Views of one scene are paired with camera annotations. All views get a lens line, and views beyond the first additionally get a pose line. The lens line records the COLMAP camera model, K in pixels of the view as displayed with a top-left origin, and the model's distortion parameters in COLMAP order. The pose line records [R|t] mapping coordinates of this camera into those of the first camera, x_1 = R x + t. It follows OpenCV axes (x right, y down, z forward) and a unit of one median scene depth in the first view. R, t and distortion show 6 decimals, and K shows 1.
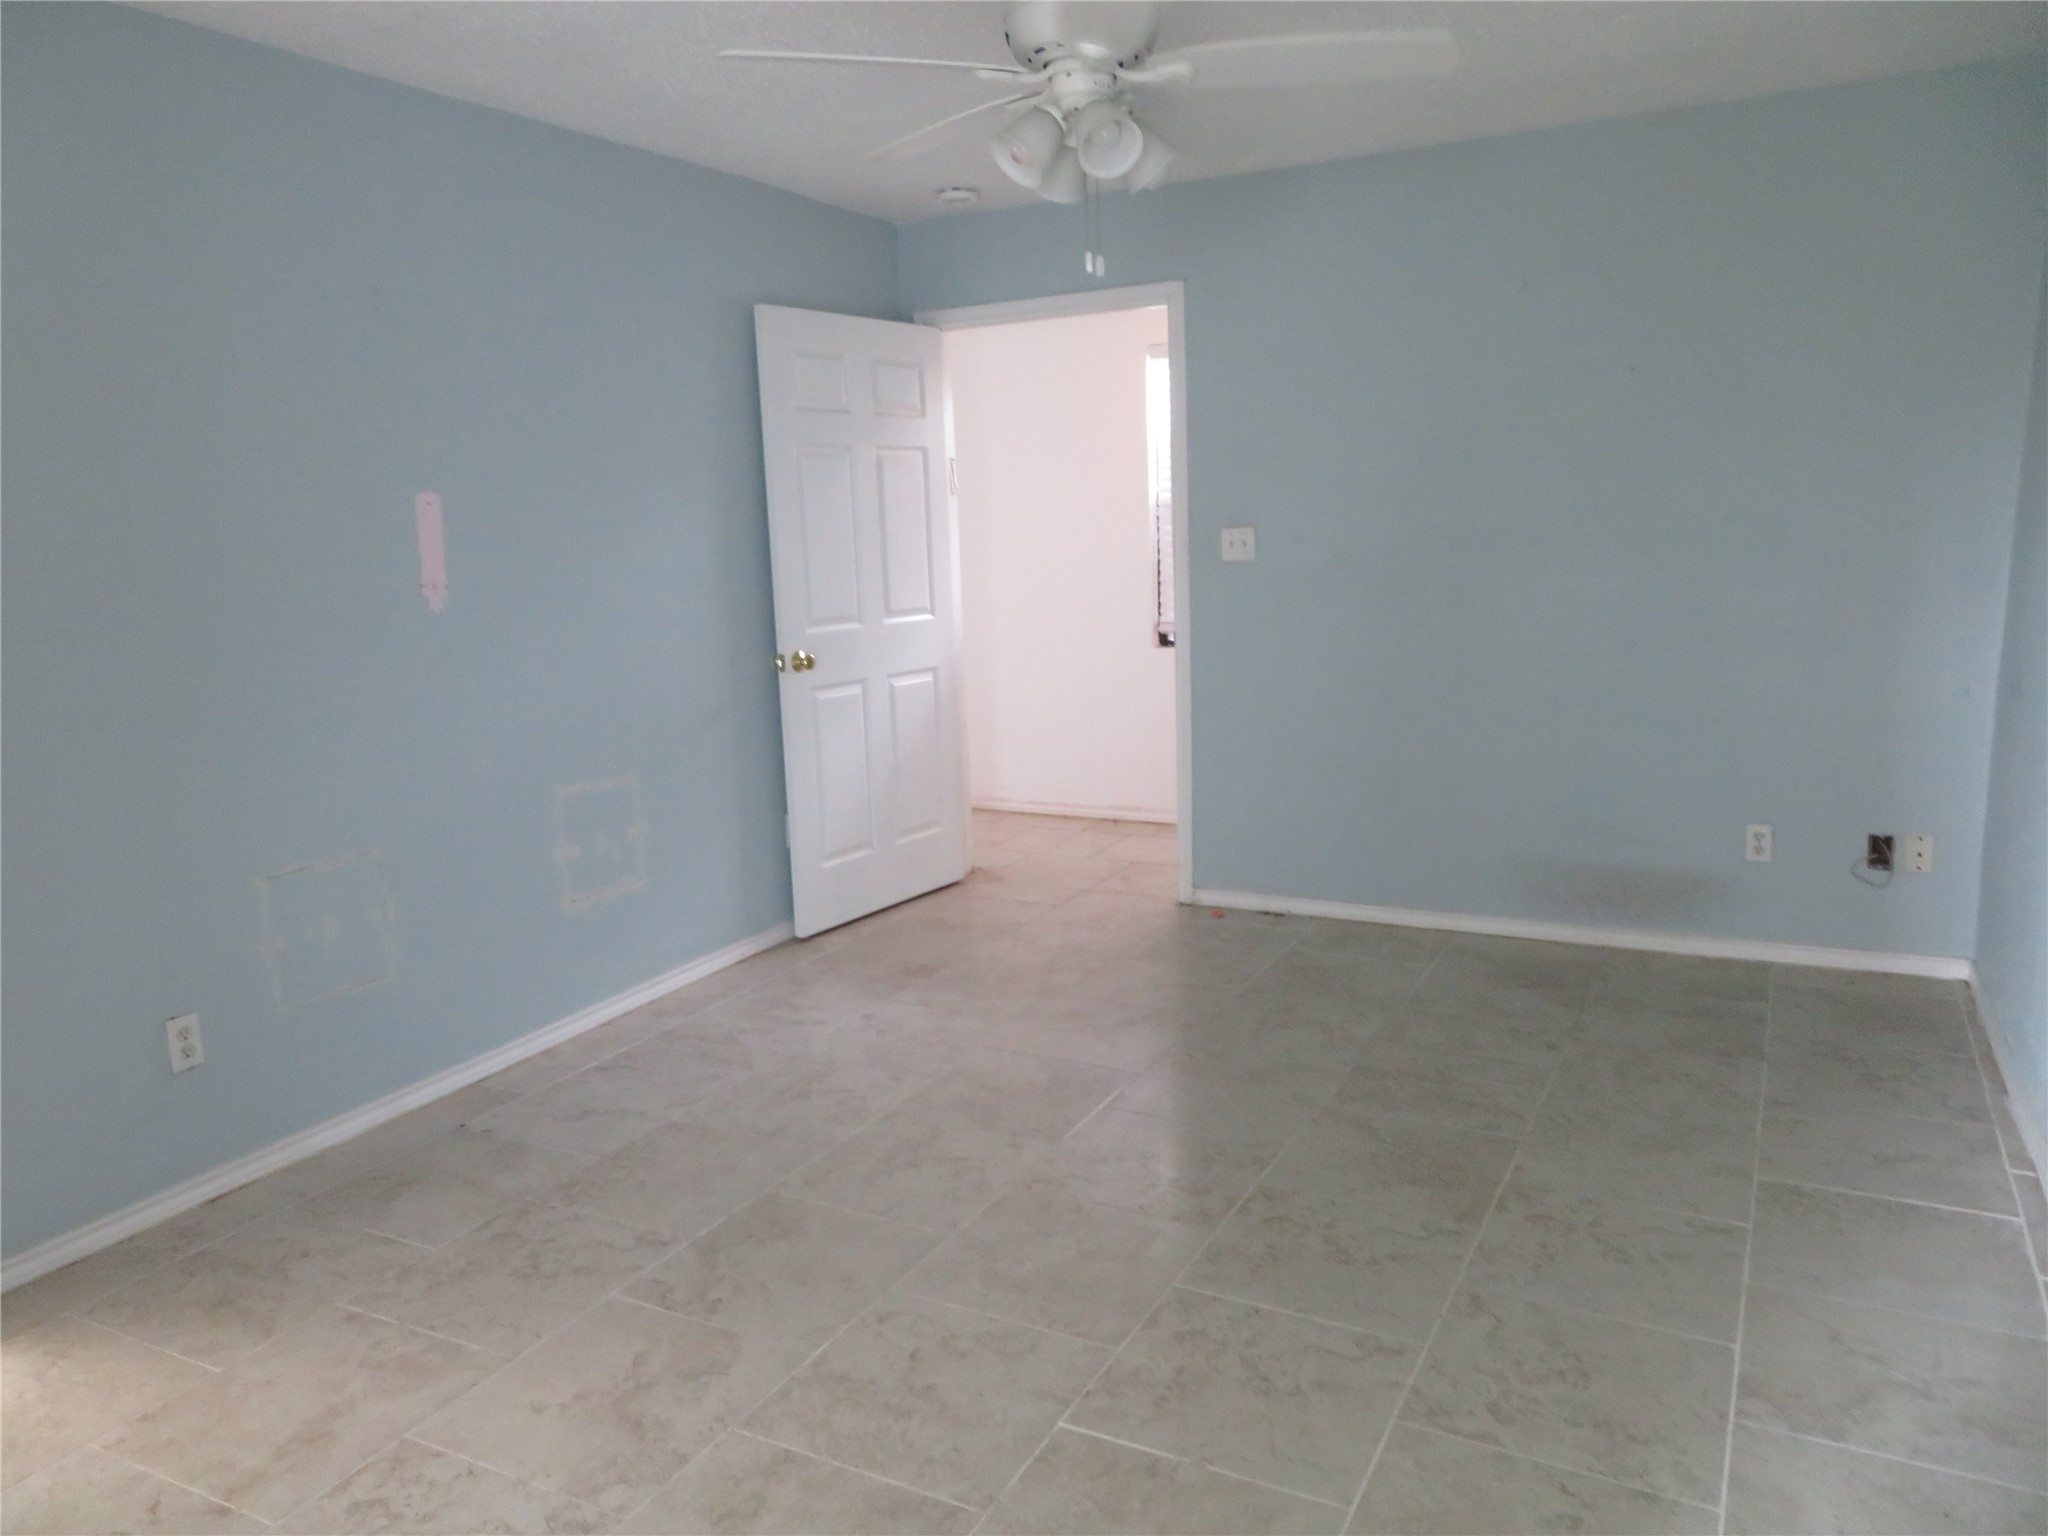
lens RADIAL K [[1486.5, 0, 1012.1], [0, 1486.5, 765.7], [0, 0, 1]] dist [-0.021260, 0.027602]
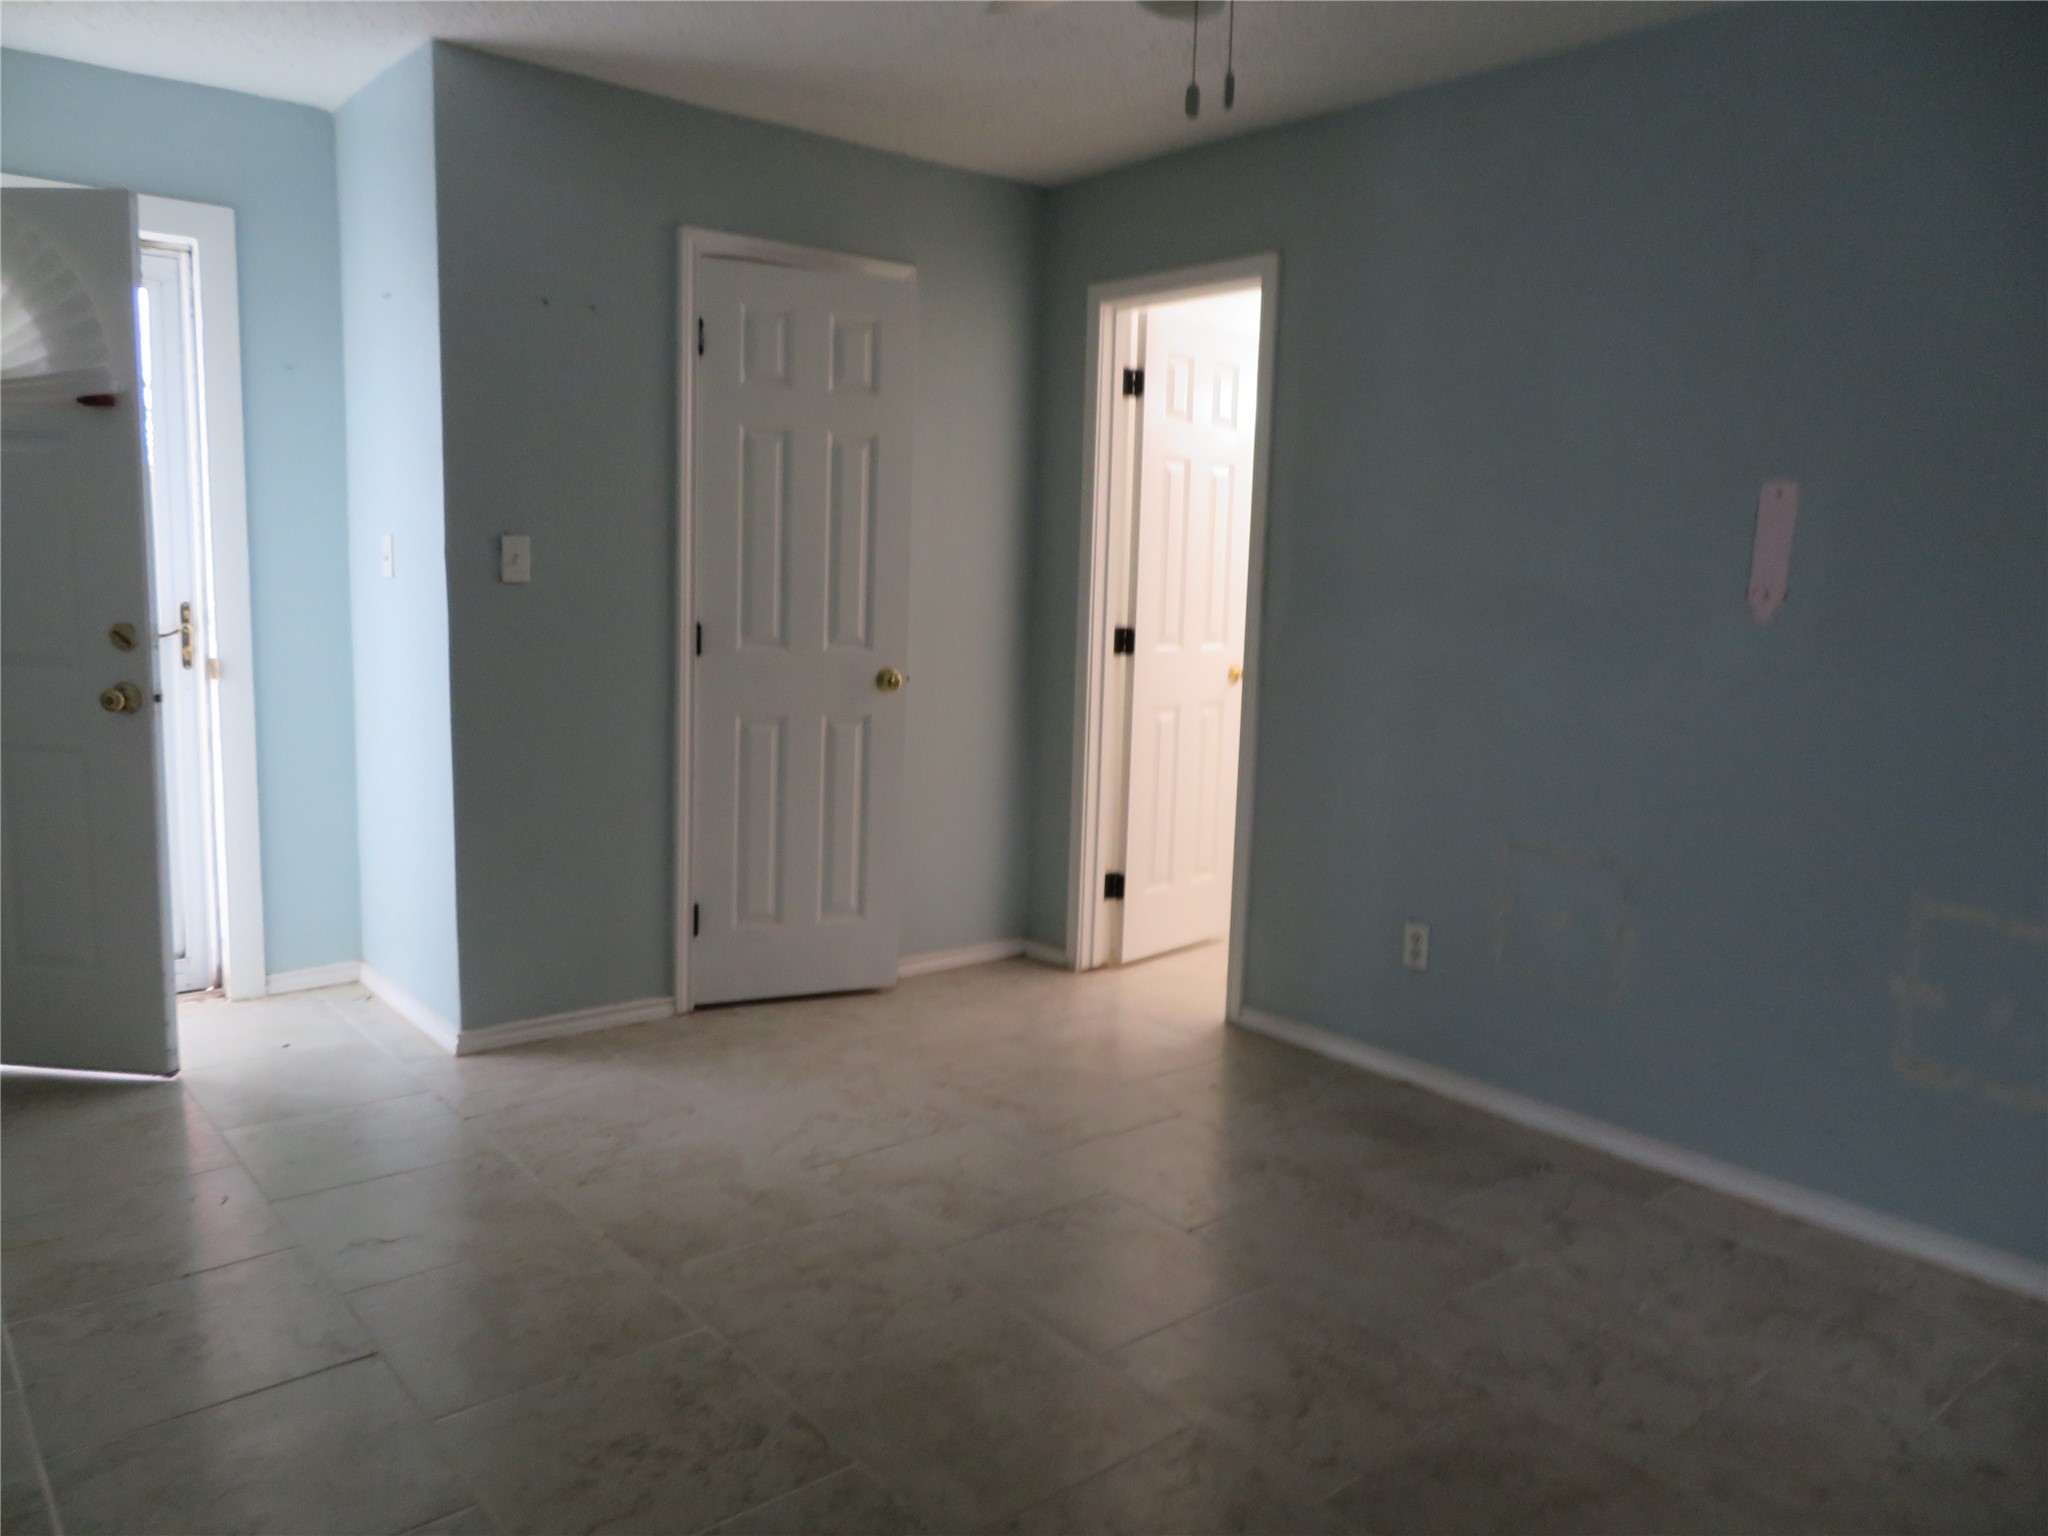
lens RADIAL K [[1486.5, 0, 1012.1], [0, 1486.5, 765.7], [0, 0, 1]] dist [-0.021260, 0.027602]
pose [[-0.389860, 0.146204, -0.909194, 0.573249], [-0.174053, 0.957821, 0.228657, -0.152765], [0.904276, 0.247392, -0.347969, 0.979200]]
